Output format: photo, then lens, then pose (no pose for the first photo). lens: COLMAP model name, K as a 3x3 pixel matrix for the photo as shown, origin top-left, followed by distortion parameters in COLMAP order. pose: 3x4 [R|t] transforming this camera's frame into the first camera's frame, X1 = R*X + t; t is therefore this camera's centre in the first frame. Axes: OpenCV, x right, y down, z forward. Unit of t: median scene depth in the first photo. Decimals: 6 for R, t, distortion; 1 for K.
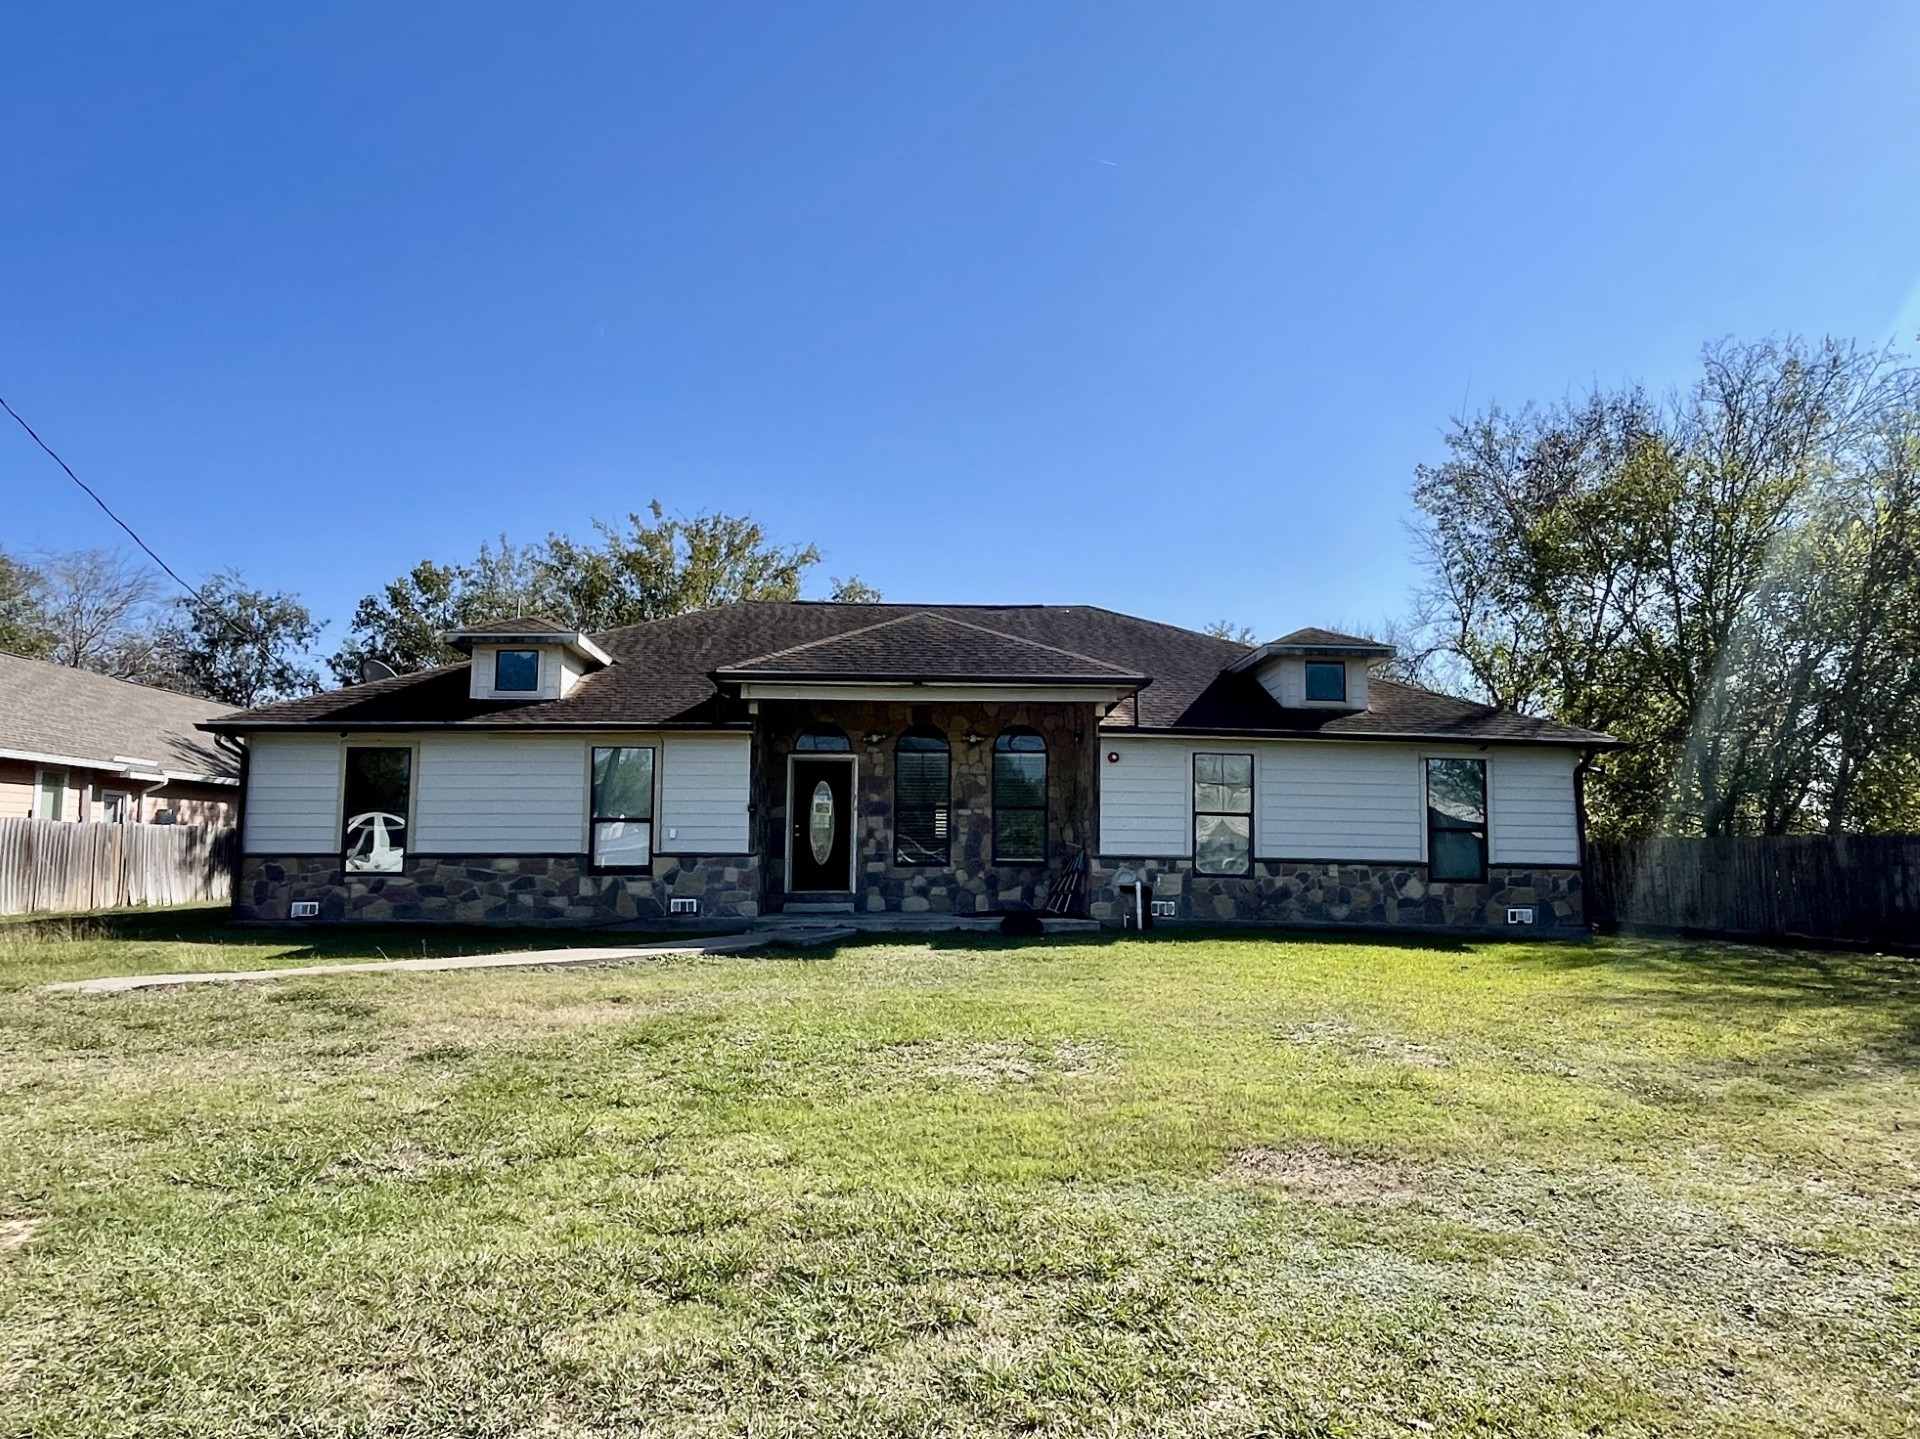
lens RADIAL K [[1280.6, 0, 956.1], [0, 1280.6, 704.5], [0, 0, 1]] dist [-0.064272, 0.054553]
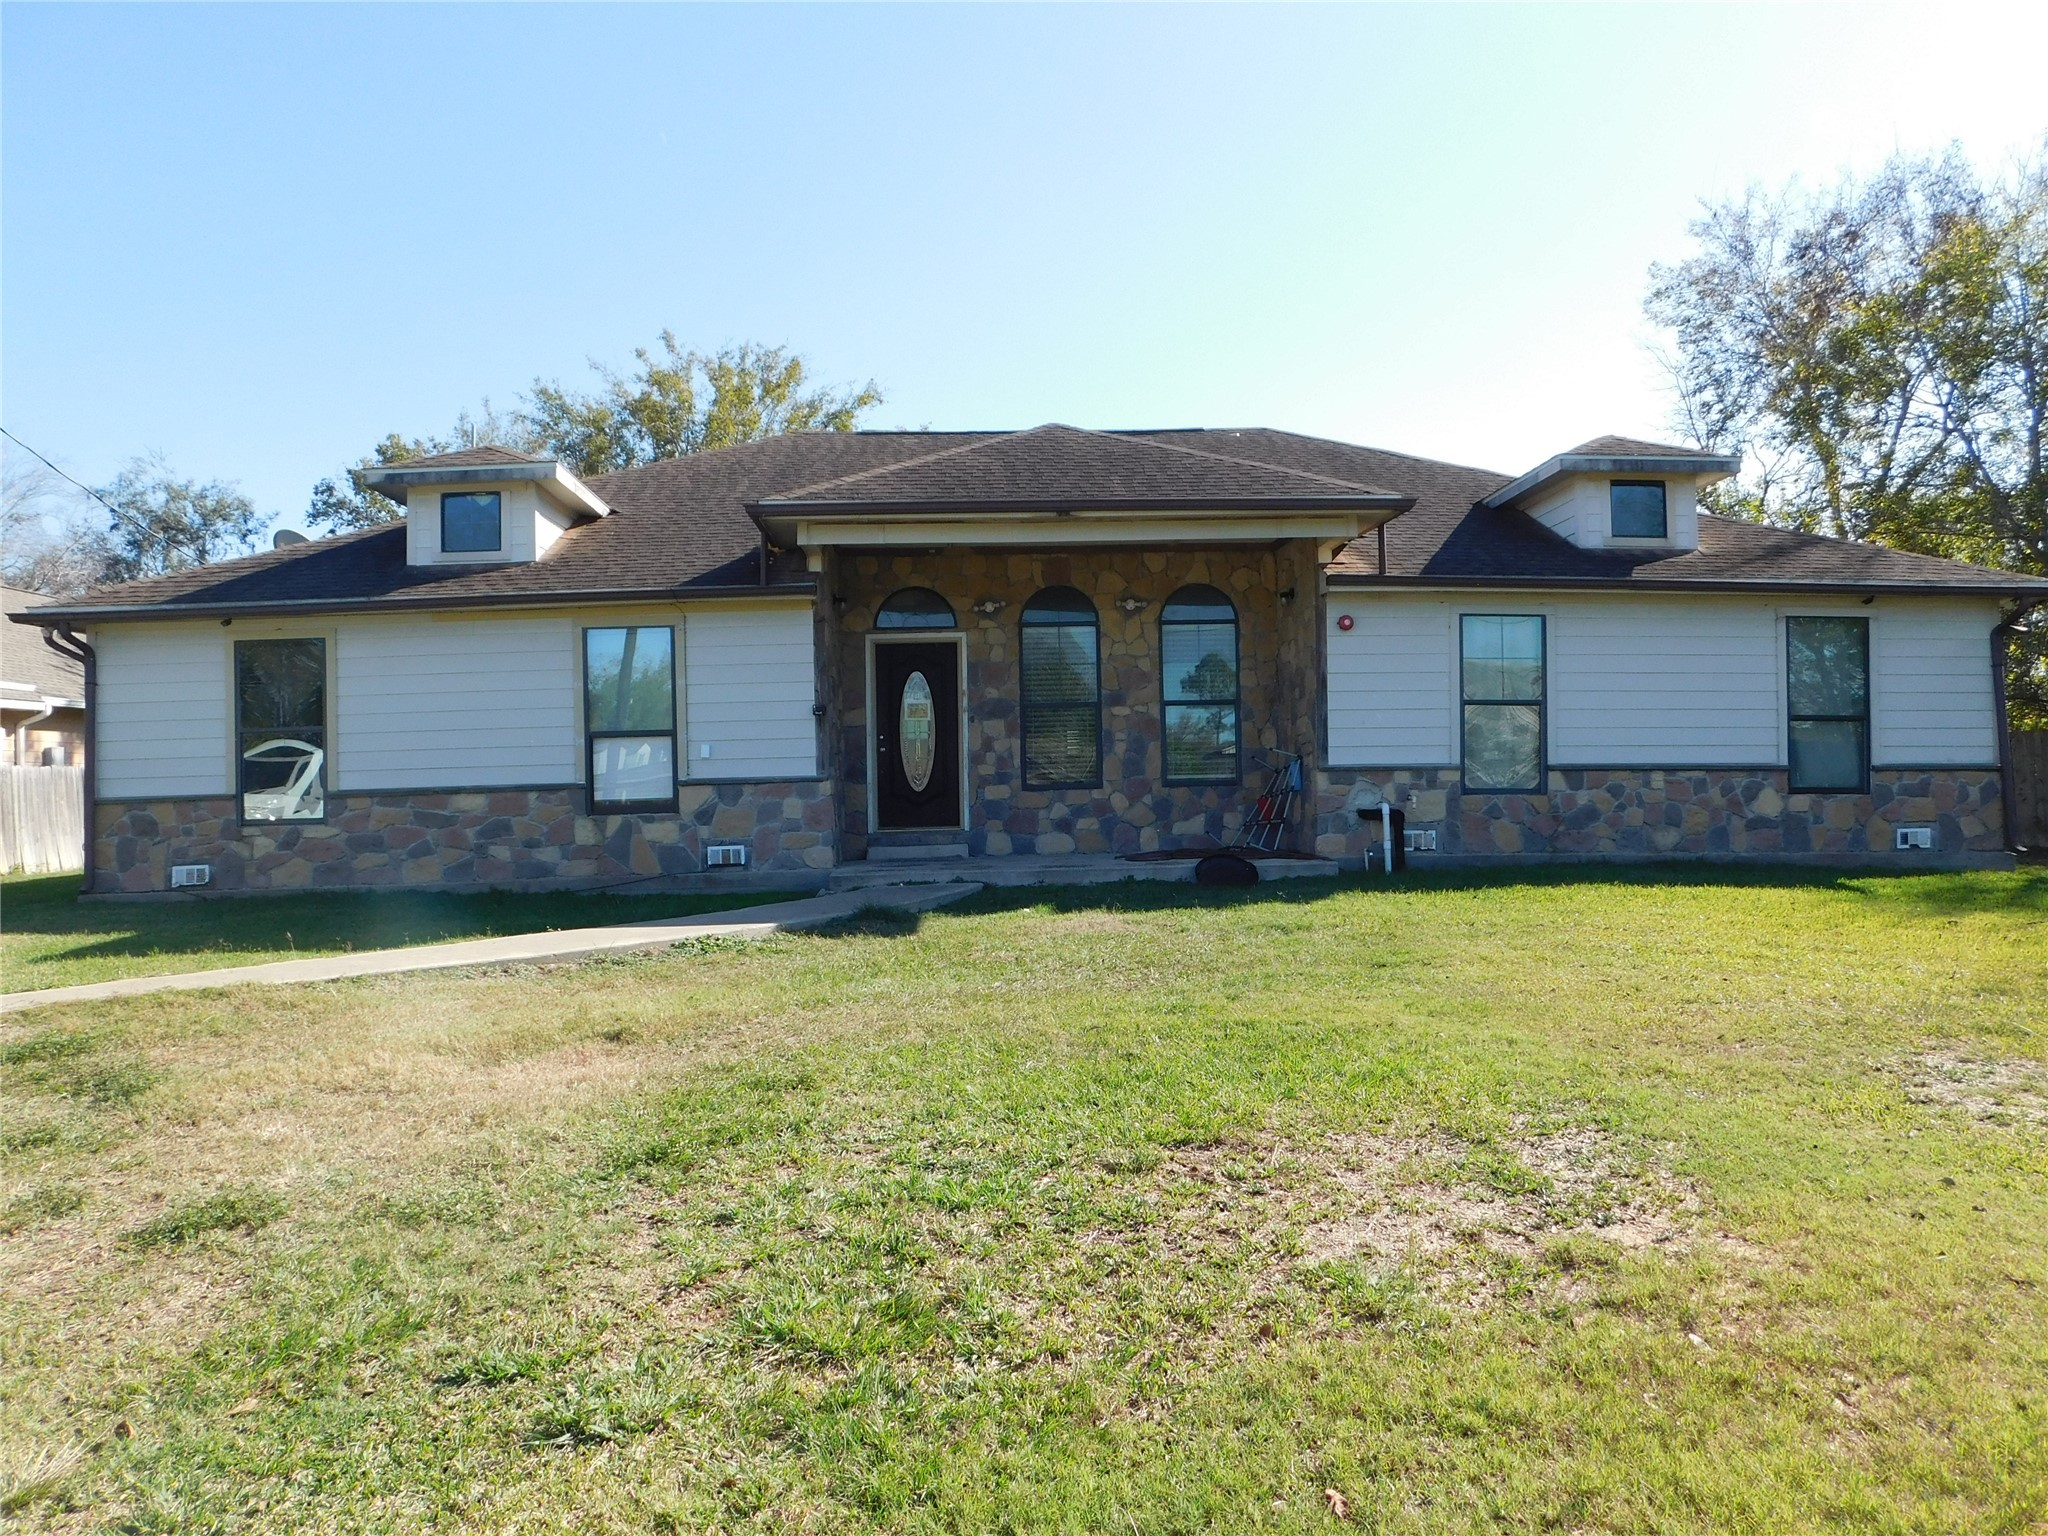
lens RADIAL K [[1550.0, 0, 1024.0], [0, 1550.0, 768.0], [0, 0, 1]] dist [-0.181772, 0.217913]
pose [[0.999514, -0.026712, -0.016064, -0.036792], [0.028310, 0.993609, 0.109272, 0.023700], [0.013043, -0.109674, 0.993882, 0.174294]]
